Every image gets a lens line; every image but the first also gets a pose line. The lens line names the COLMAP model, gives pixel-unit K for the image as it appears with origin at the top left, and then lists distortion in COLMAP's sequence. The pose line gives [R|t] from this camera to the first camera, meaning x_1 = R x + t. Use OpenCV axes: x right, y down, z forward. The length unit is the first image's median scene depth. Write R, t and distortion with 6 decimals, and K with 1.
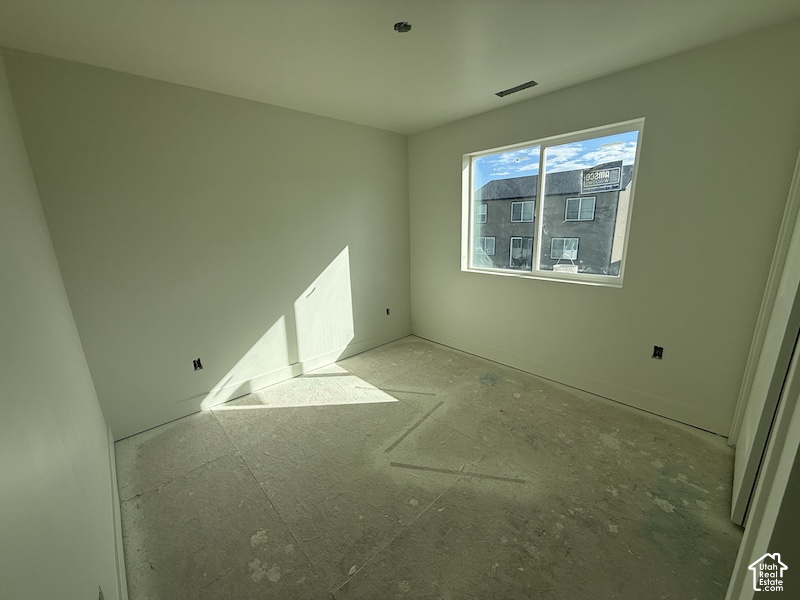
lens RADIAL K [[318.6, 0, 397.5], [0, 318.6, 298.0], [0, 0, 1]] dist [0.001266, -0.000102]
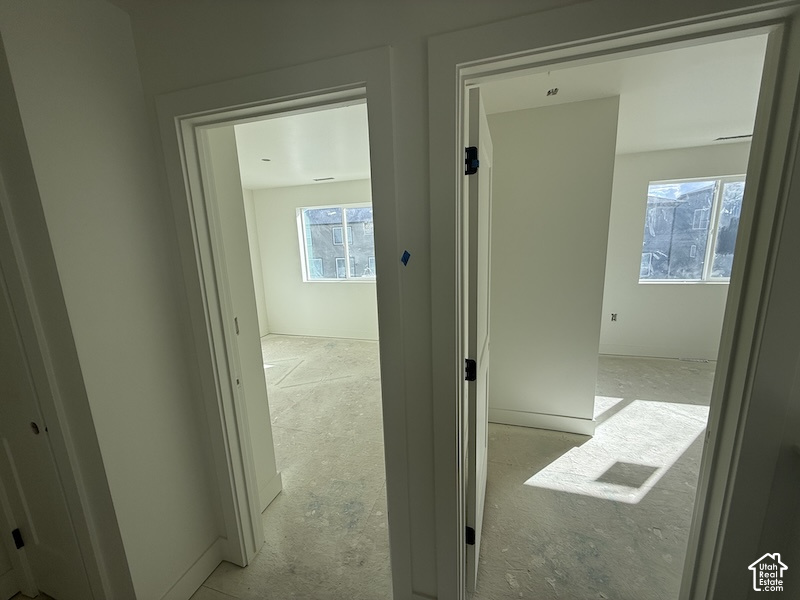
lens RADIAL K [[318.6, 0, 397.5], [0, 318.6, 298.0], [0, 0, 1]] dist [0.001266, -0.000102]
pose [[0.864457, -0.096658, 0.493328, -0.191747], [0.129315, 0.991073, -0.032418, 0.112164], [-0.485790, 0.091819, 0.869239, -0.603122]]
